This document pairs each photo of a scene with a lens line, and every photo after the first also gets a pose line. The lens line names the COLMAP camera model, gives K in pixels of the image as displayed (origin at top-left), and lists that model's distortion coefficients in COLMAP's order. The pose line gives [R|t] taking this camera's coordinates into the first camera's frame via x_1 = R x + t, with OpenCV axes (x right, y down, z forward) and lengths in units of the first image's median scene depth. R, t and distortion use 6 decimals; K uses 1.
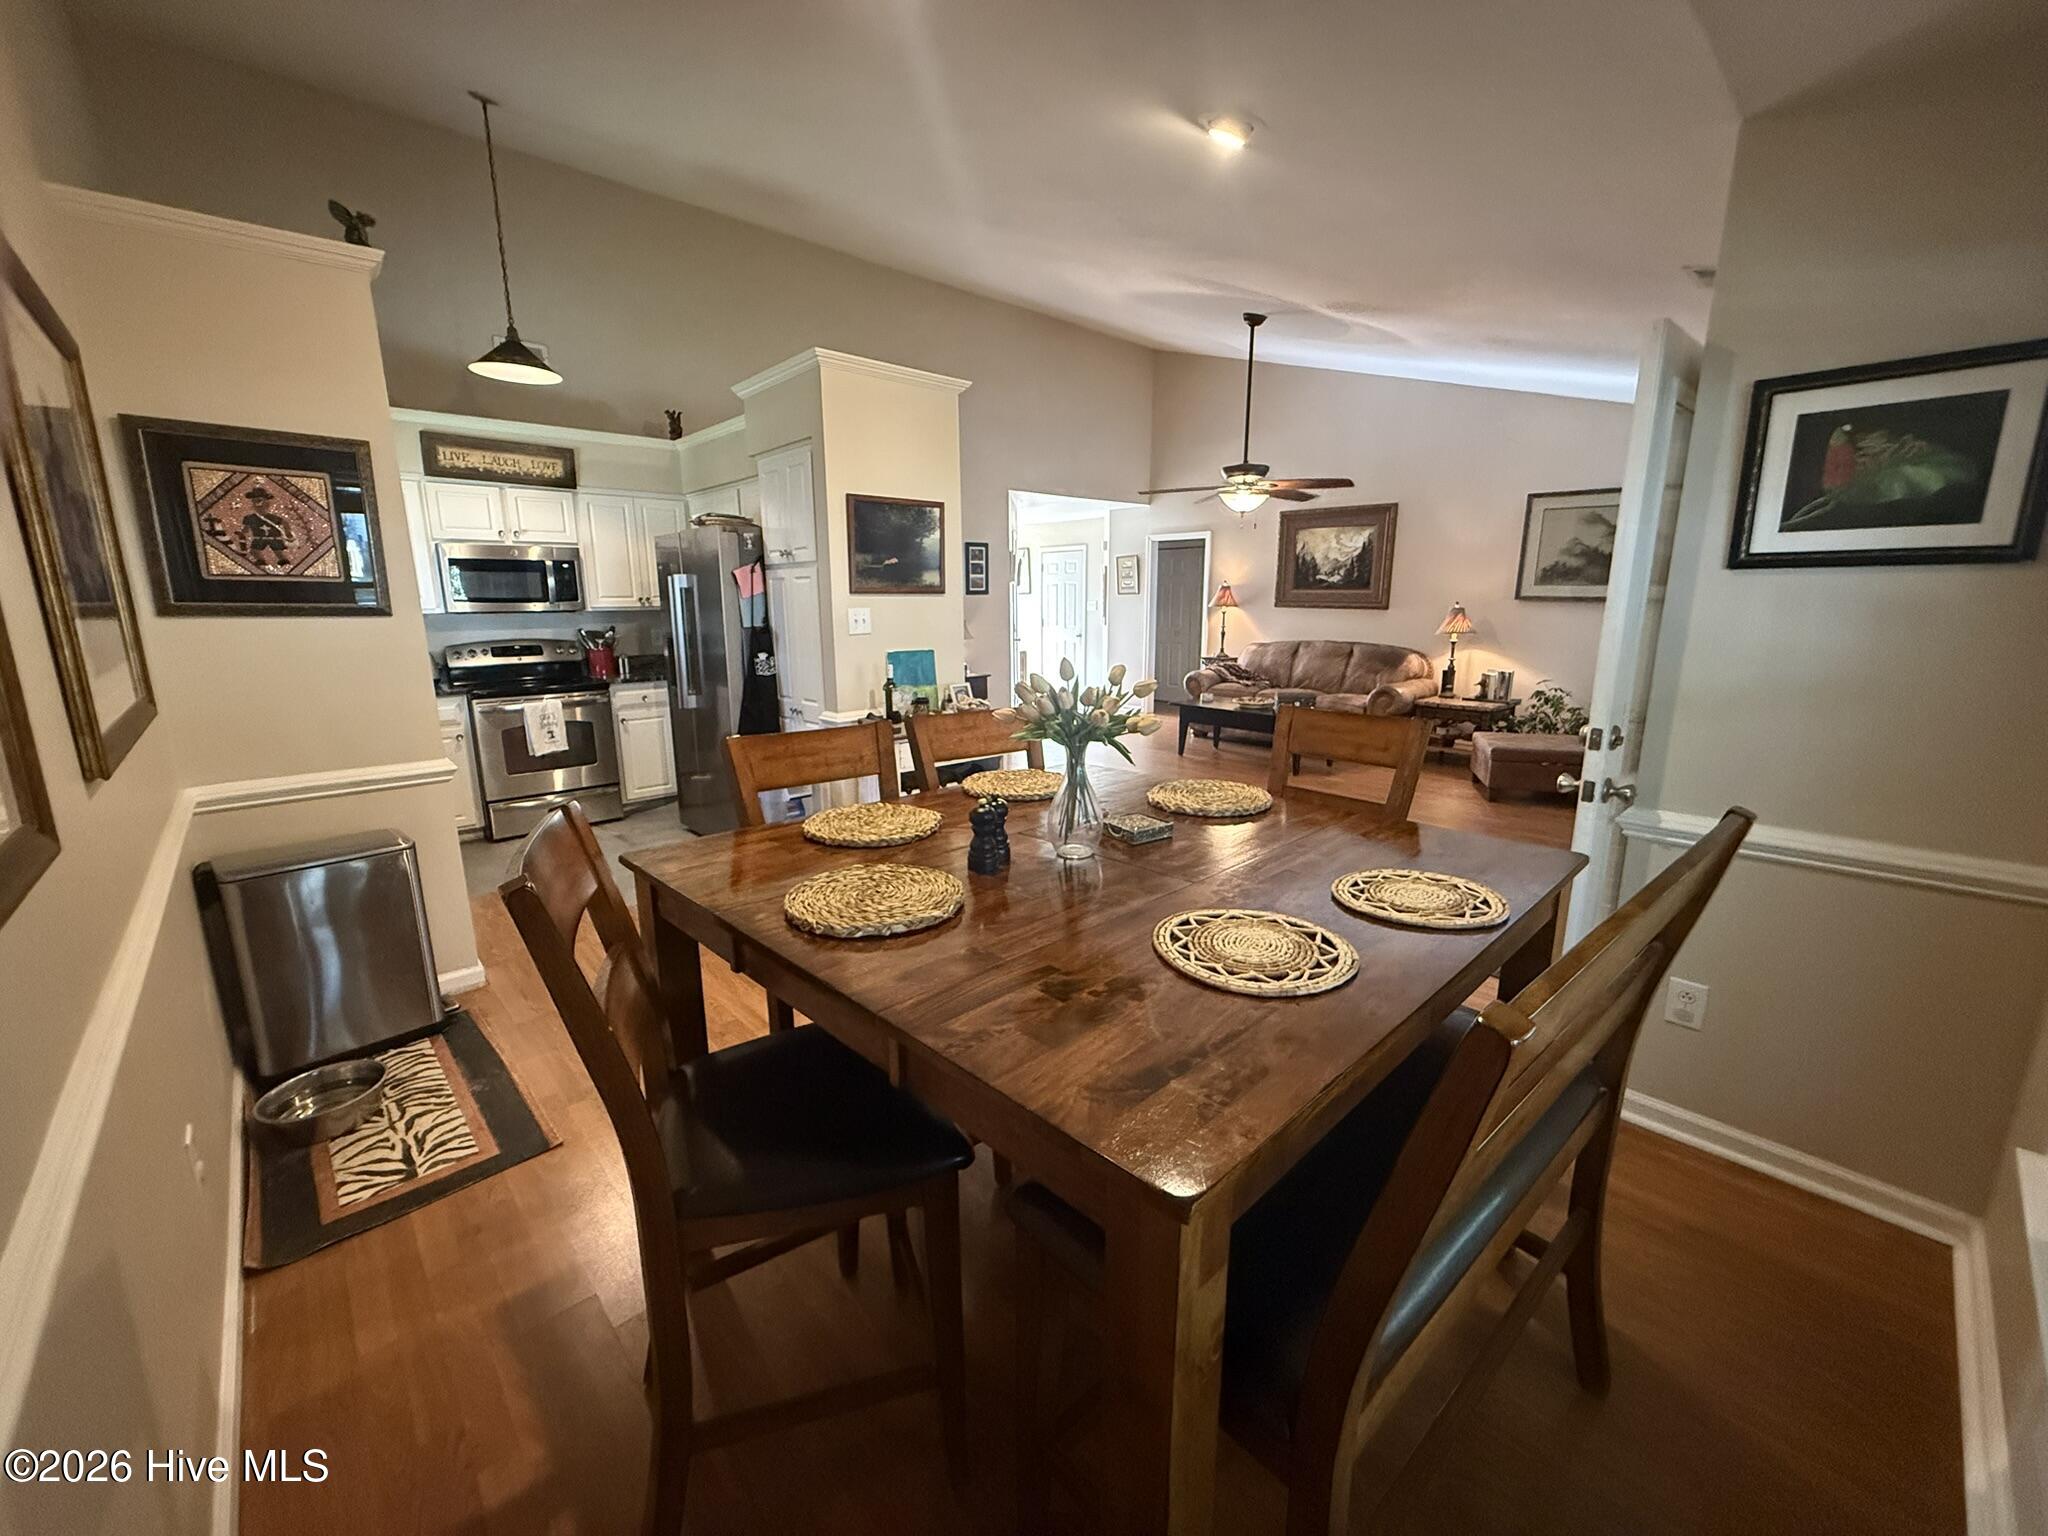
lens RADIAL K [[819.6, 0, 1024.1], [0, 819.6, 768.9], [0, 0, 1]] dist [-0.005336, 0.002070]
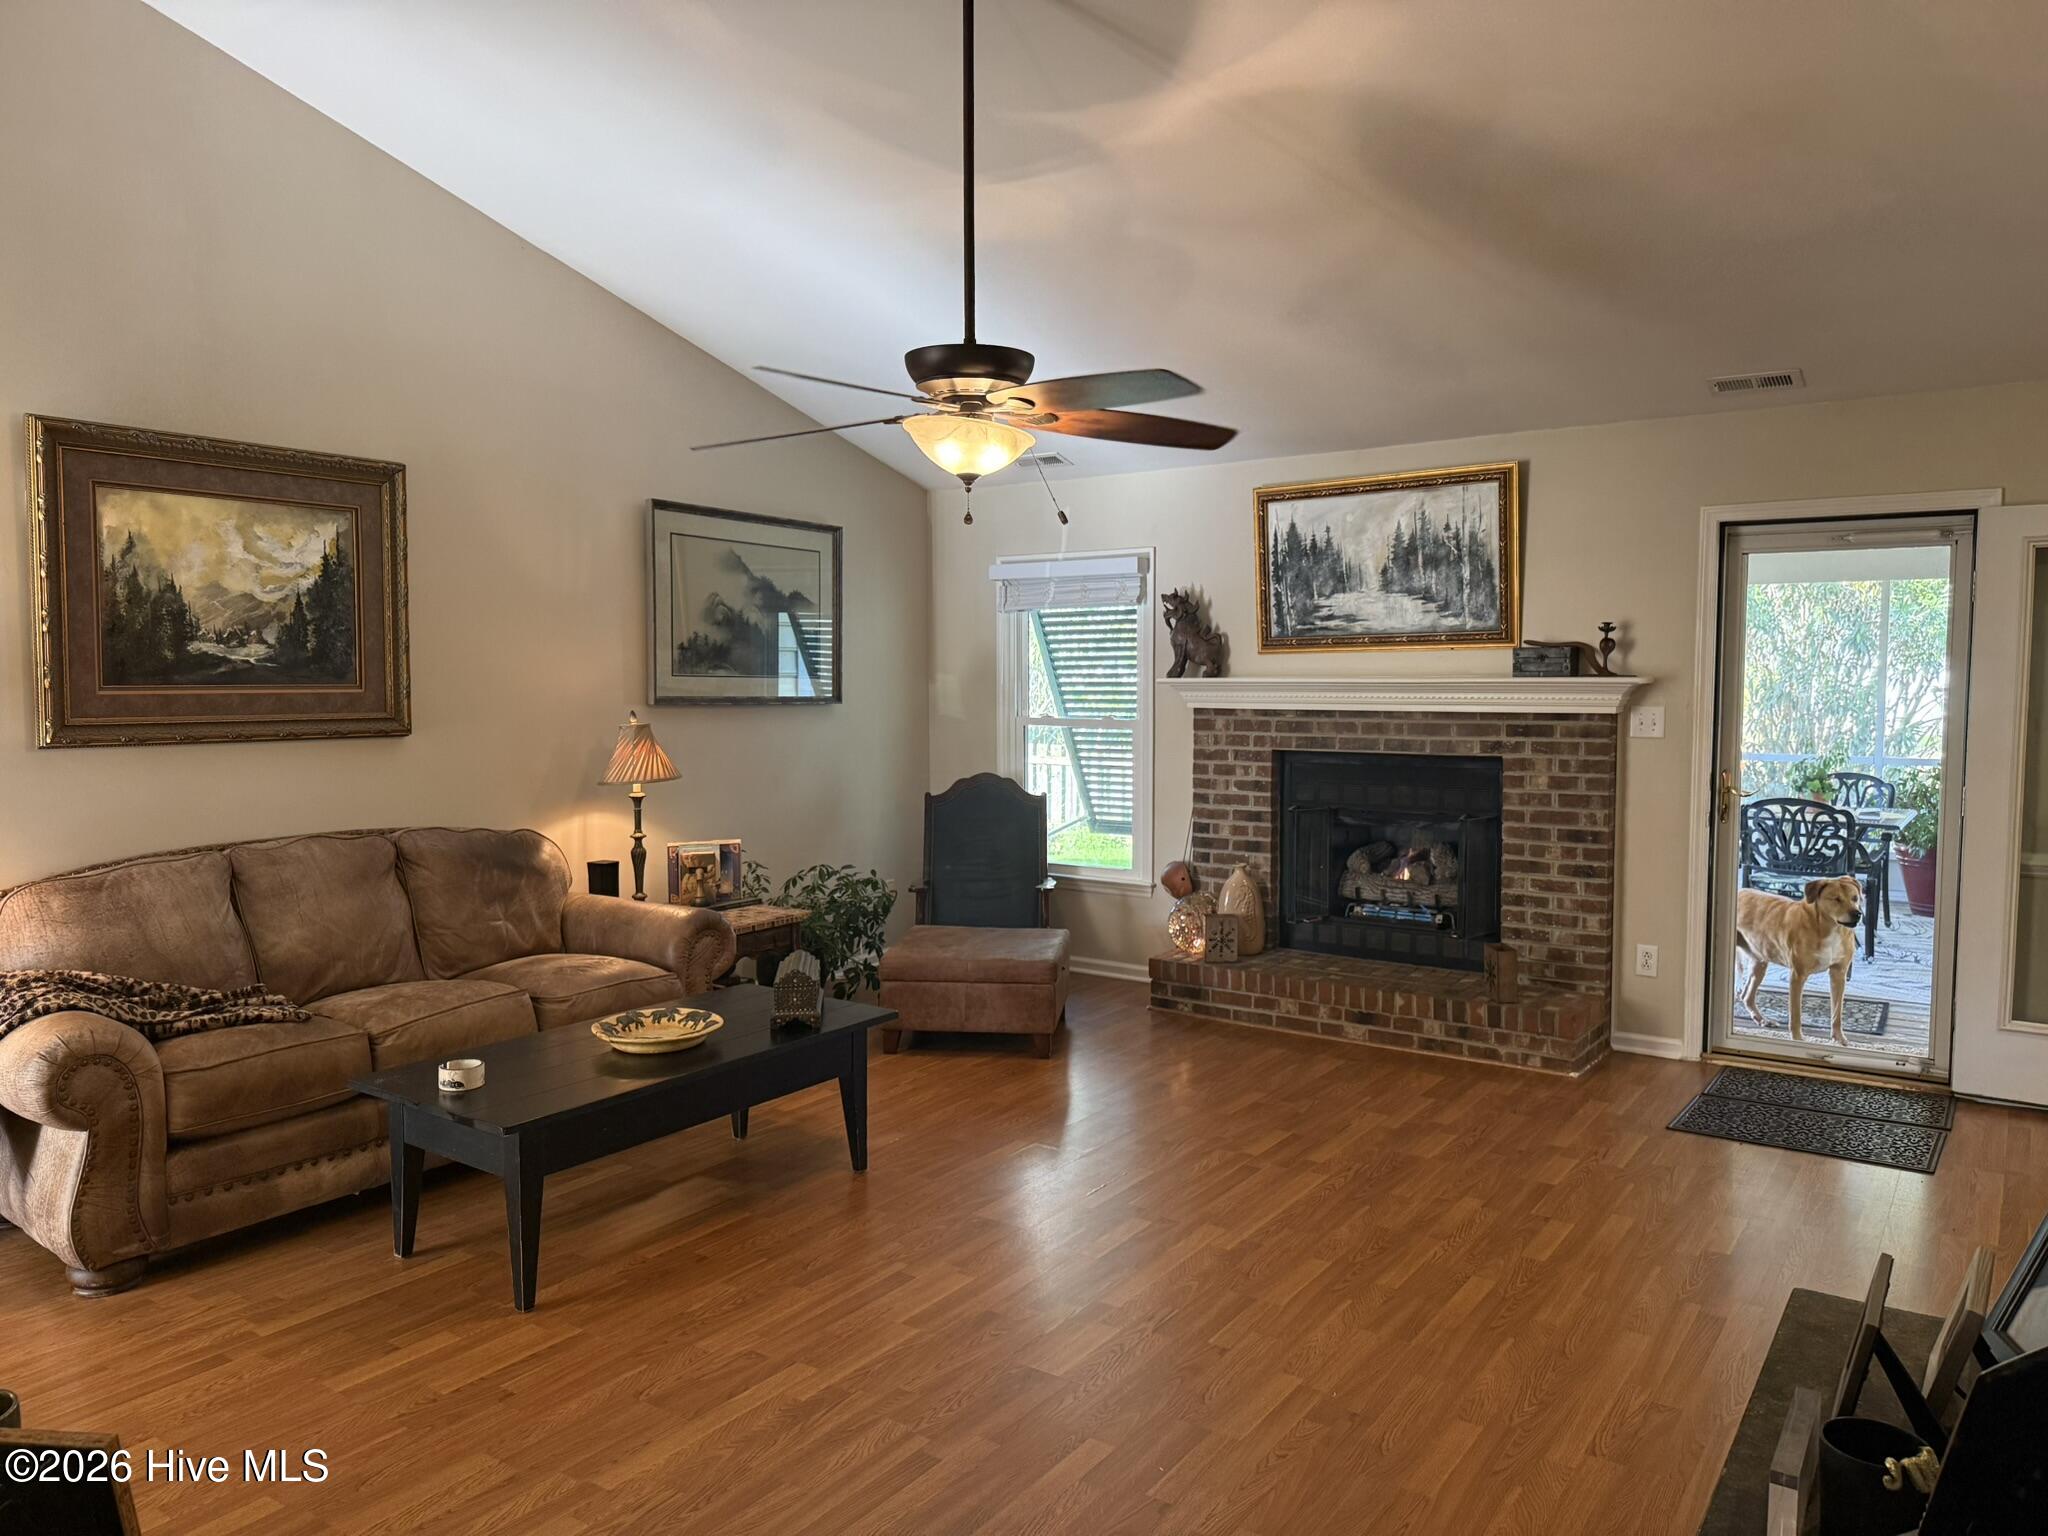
lens RADIAL K [[1439.7, 0, 1024.4], [0, 1439.7, 759.9], [0, 0, 1]] dist [0.066919, -0.094327]
pose [[-0.222661, -0.060498, 0.973017, -0.265477], [0.202313, 0.973477, 0.106824, -0.192989], [-0.953673, 0.220640, -0.204516, 0.844214]]
